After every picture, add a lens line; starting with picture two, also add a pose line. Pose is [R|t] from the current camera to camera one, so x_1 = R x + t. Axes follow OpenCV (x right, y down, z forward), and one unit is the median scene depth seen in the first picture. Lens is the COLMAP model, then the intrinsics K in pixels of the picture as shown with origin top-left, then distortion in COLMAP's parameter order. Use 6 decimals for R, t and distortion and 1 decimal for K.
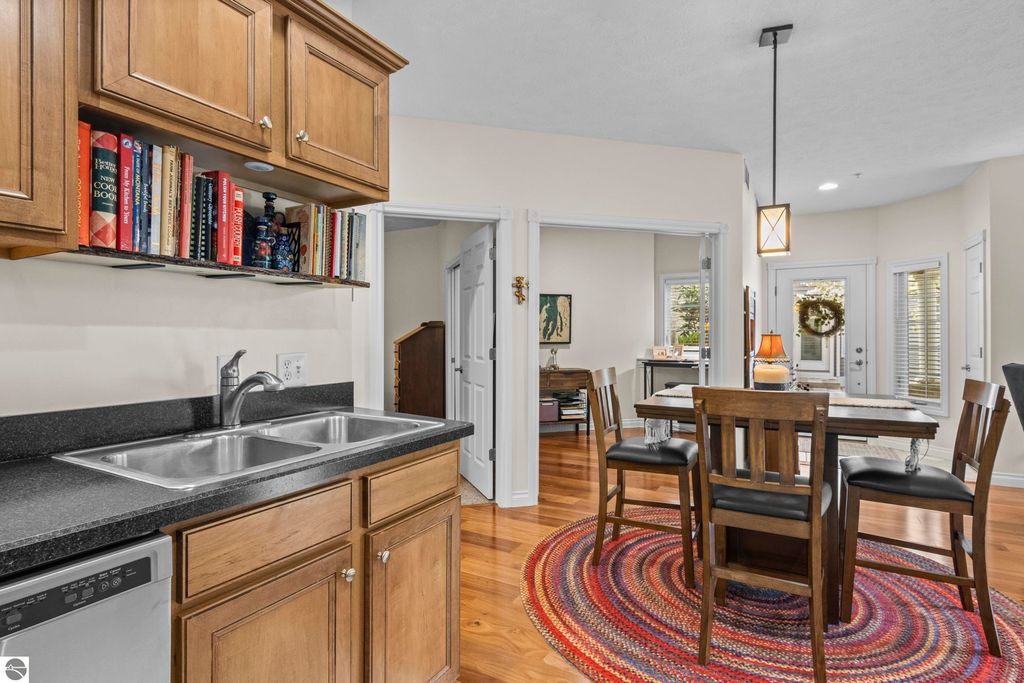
lens RADIAL K [[524.1, 0, 510.1], [0, 524.1, 337.6], [0, 0, 1]] dist [0.020334, -0.010932]
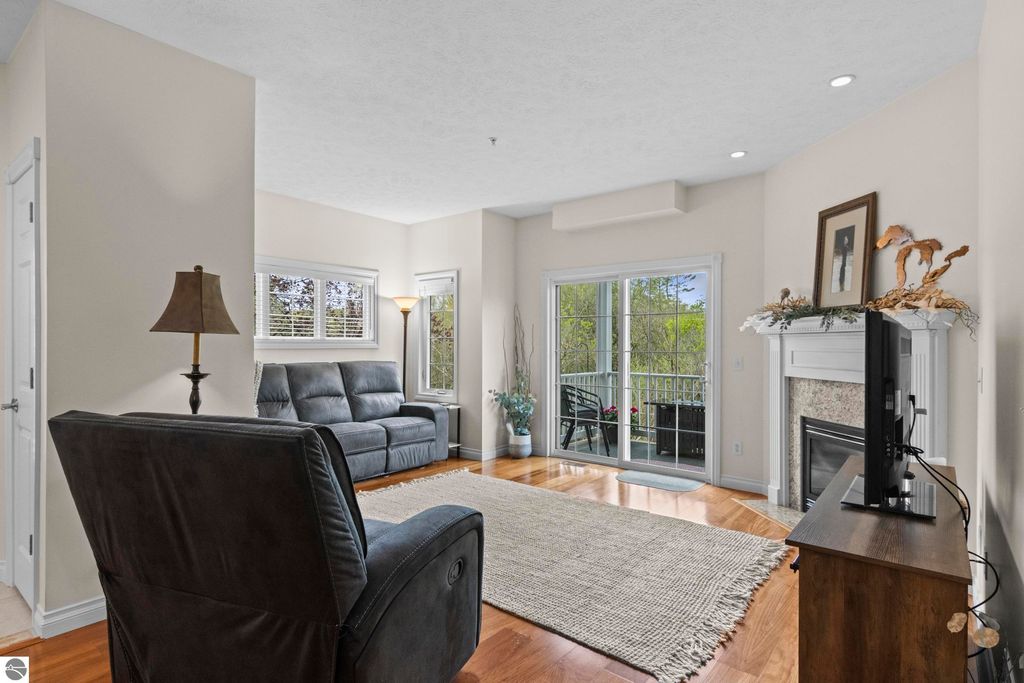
lens RADIAL K [[524.1, 0, 502.6], [0, 524.1, 343.9], [0, 0, 1]] dist [0.020334, -0.010932]
pose [[0.174142, -0.000321, 0.984721, 0.357546], [-0.000351, 1.000000, 0.000388, -0.004561], [-0.984721, -0.000413, 0.174141, 0.355311]]
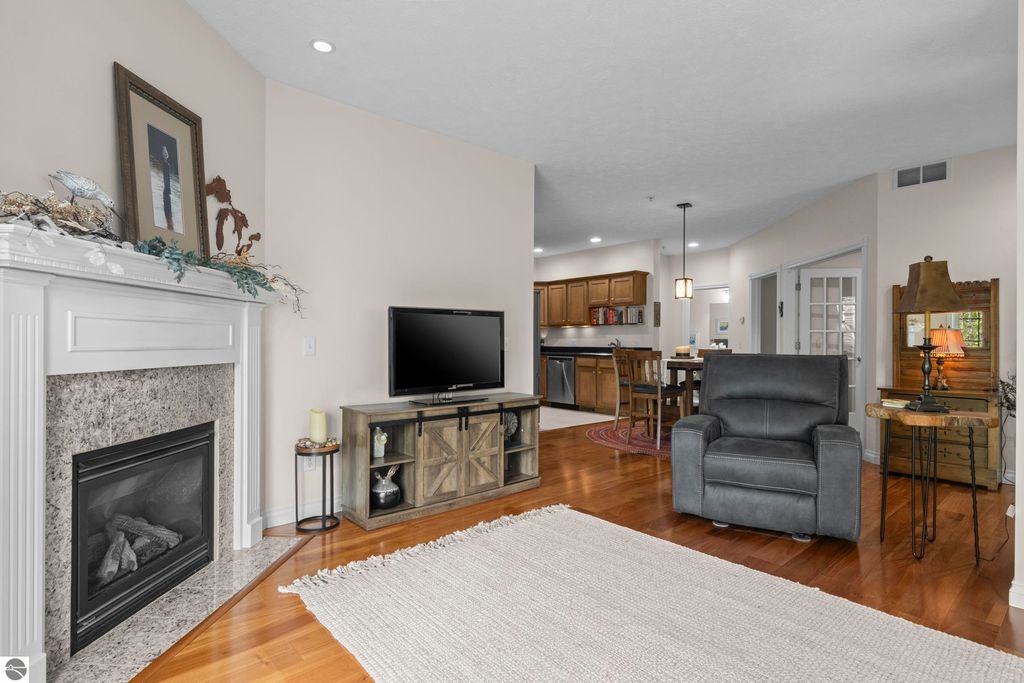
lens RADIAL K [[524.1, 0, 507.9], [0, 524.1, 342.3], [0, 0, 1]] dist [0.020334, -0.010932]
pose [[-0.325081, -0.001413, -0.945685, 1.298689], [-0.007318, 0.999973, 0.001022, 0.017226], [0.945658, 0.007253, -0.325082, 0.447387]]
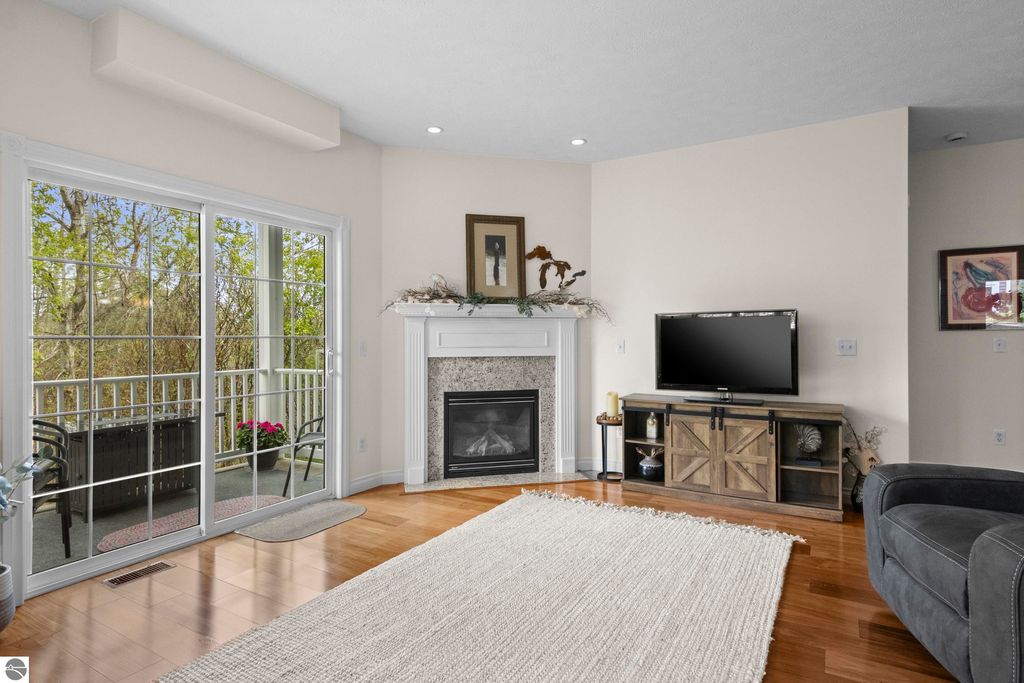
lens RADIAL K [[524.1, 0, 504.4], [0, 524.1, 331.8], [0, 0, 1]] dist [0.020334, -0.010932]
pose [[-0.999732, 0.000882, 0.023133, 0.982344], [0.000786, 0.999991, -0.004188, 0.005837], [-0.023137, -0.004169, -0.999724, 0.831496]]
